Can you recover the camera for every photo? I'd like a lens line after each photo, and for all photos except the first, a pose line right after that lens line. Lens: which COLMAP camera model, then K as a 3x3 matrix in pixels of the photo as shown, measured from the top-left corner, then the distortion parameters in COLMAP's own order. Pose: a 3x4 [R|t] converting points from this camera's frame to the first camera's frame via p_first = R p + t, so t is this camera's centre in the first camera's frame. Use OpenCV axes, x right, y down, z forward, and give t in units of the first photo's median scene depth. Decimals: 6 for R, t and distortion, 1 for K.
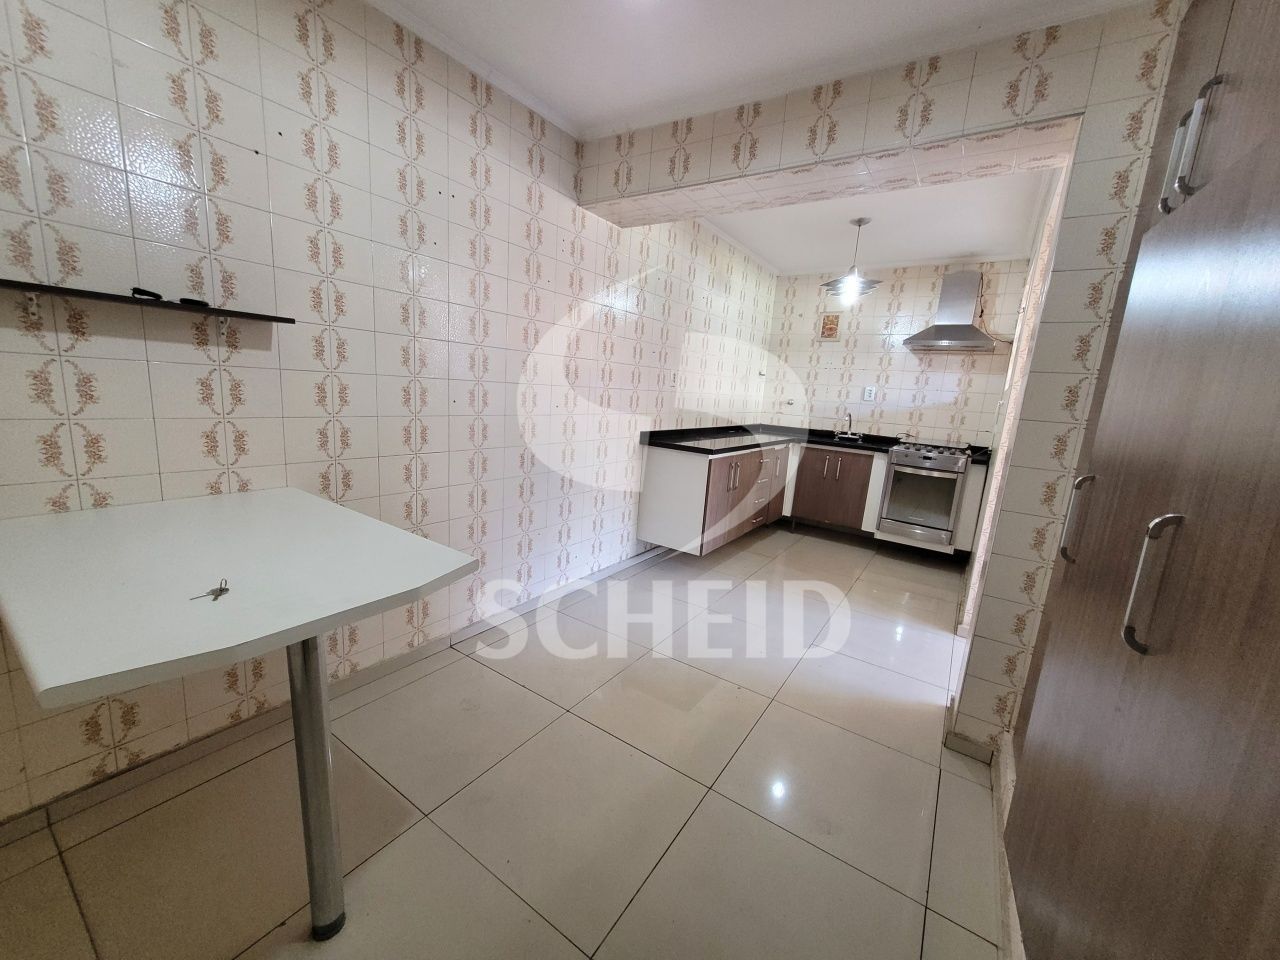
lens RADIAL K [[501.7, 0, 633.1], [0, 501.7, 482.1], [0, 0, 1]] dist [0.009185, -0.000634]
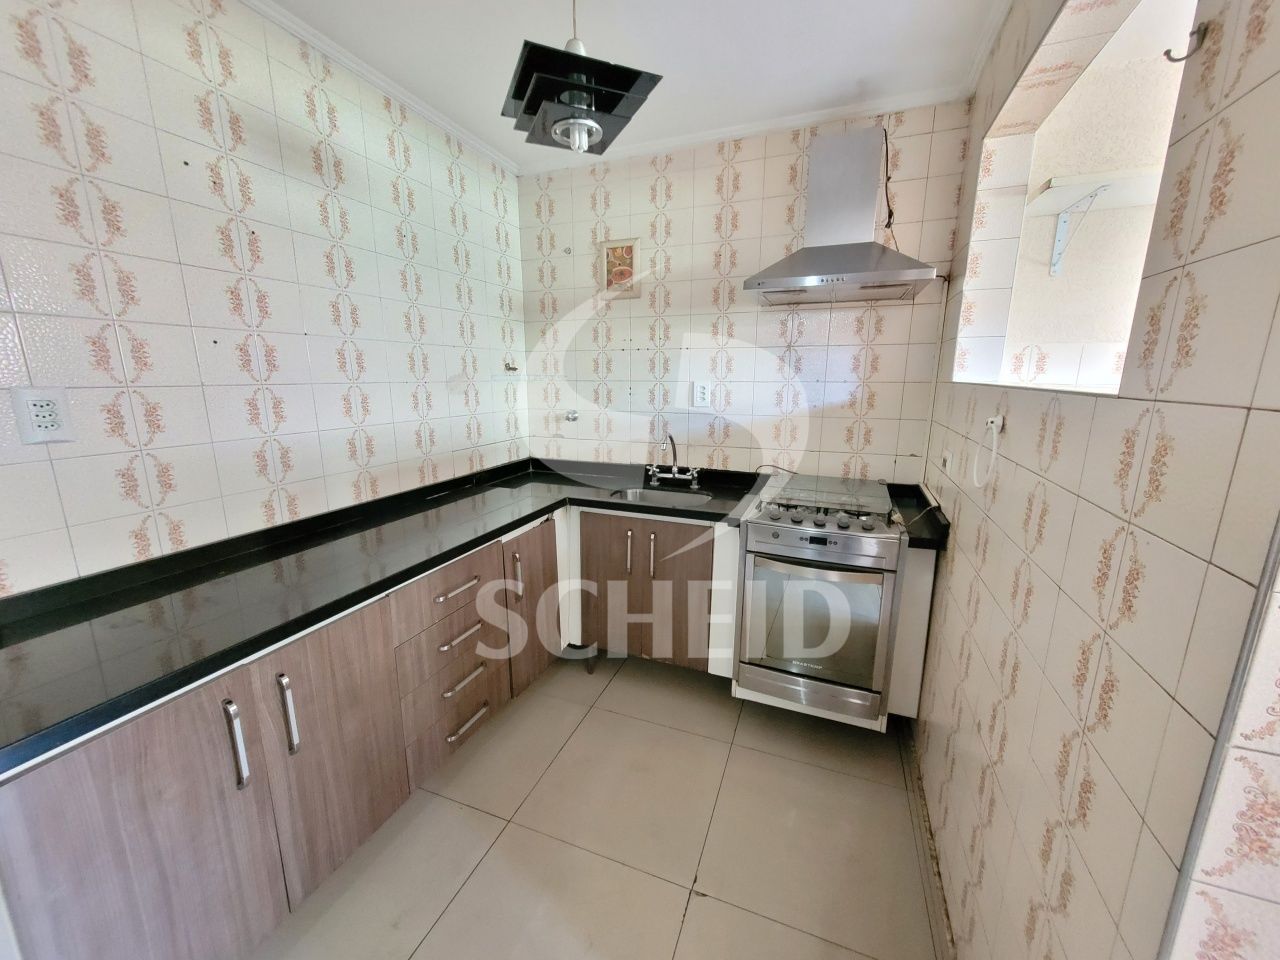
lens RADIAL K [[501.7, 0, 632.9], [0, 501.7, 483.4], [0, 0, 1]] dist [0.009185, -0.000634]
pose [[0.971723, -0.113009, 0.207324, 0.303852], [0.106857, 0.993442, 0.040673, -0.120878], [-0.210561, -0.017369, 0.977426, 0.540591]]
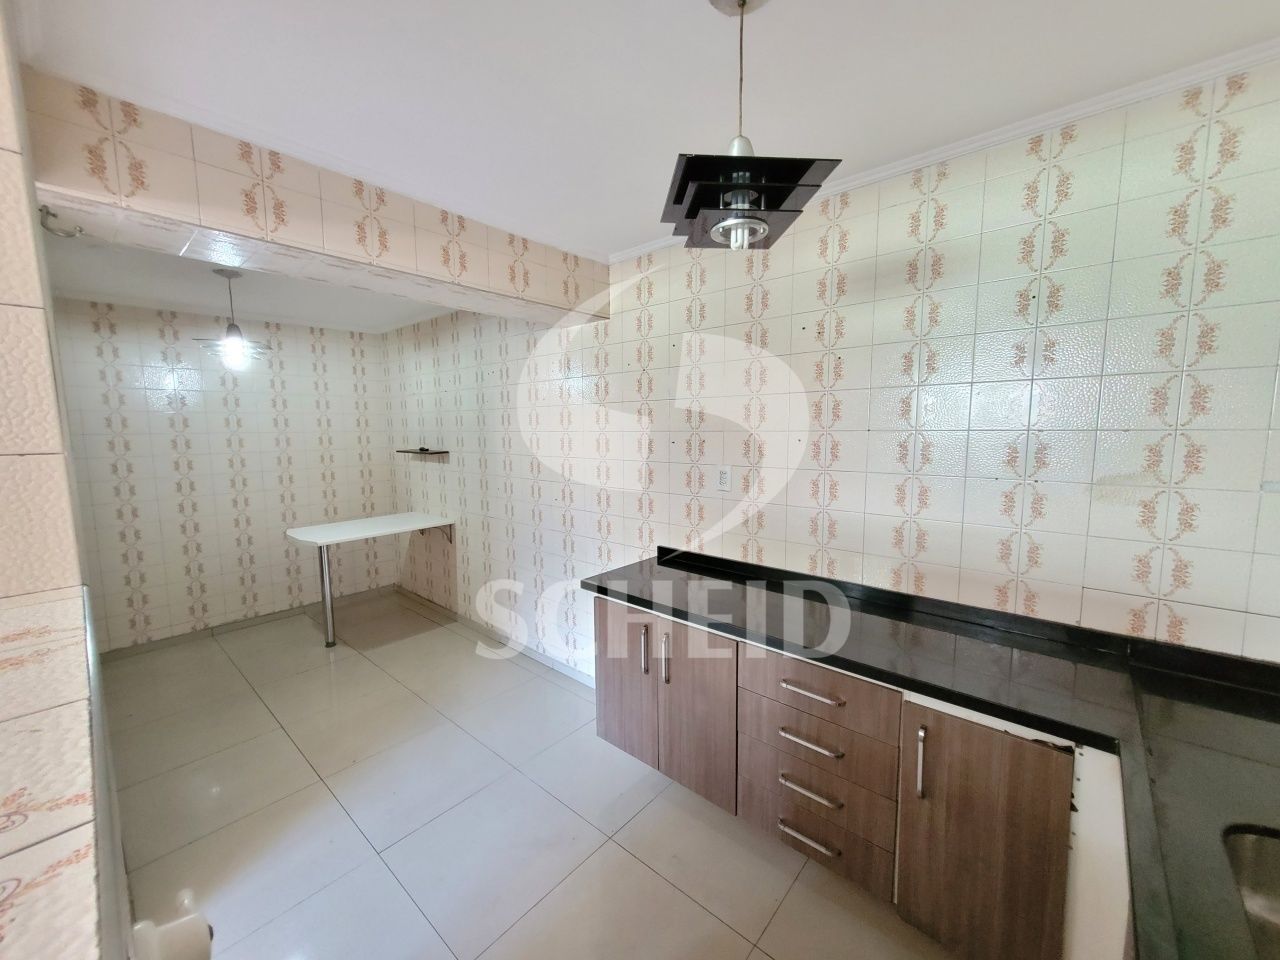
lens RADIAL K [[501.7, 0, 639.2], [0, 501.7, 485.5], [0, 0, 1]] dist [0.009185, -0.000634]
pose [[-0.115774, 0.042838, -0.992351, 0.540673], [-0.193131, 0.979031, 0.064795, -0.170888], [0.974319, 0.199155, -0.105073, 0.759787]]
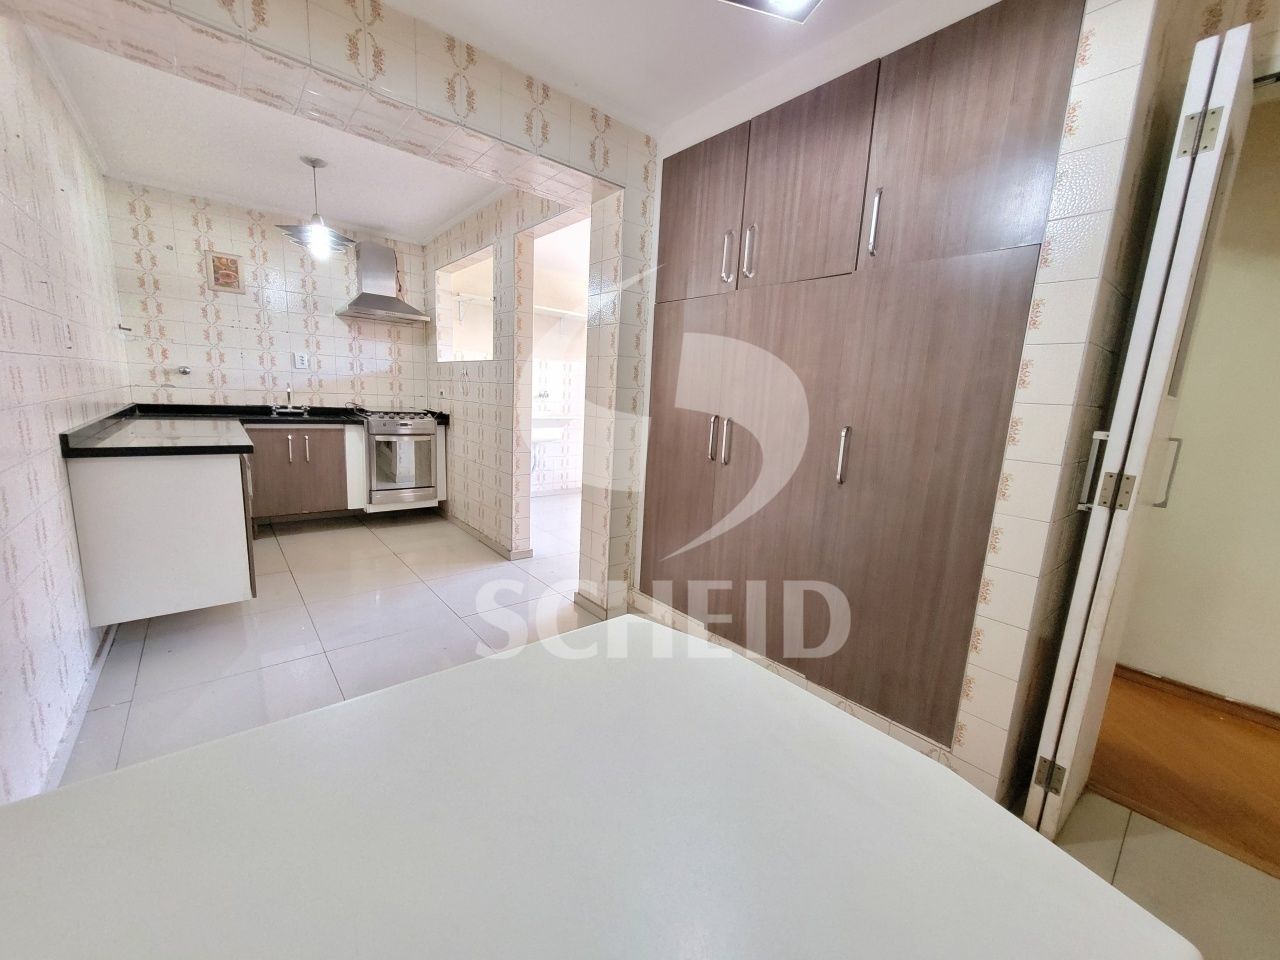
lens RADIAL K [[501.7, 0, 631.1], [0, 501.7, 483.1], [0, 0, 1]] dist [0.009185, -0.000634]
pose [[0.284479, -0.222111, 0.932598, -0.262449], [0.147349, 0.971362, 0.186396, -0.050077], [-0.947291, 0.084391, 0.309060, 0.209922]]
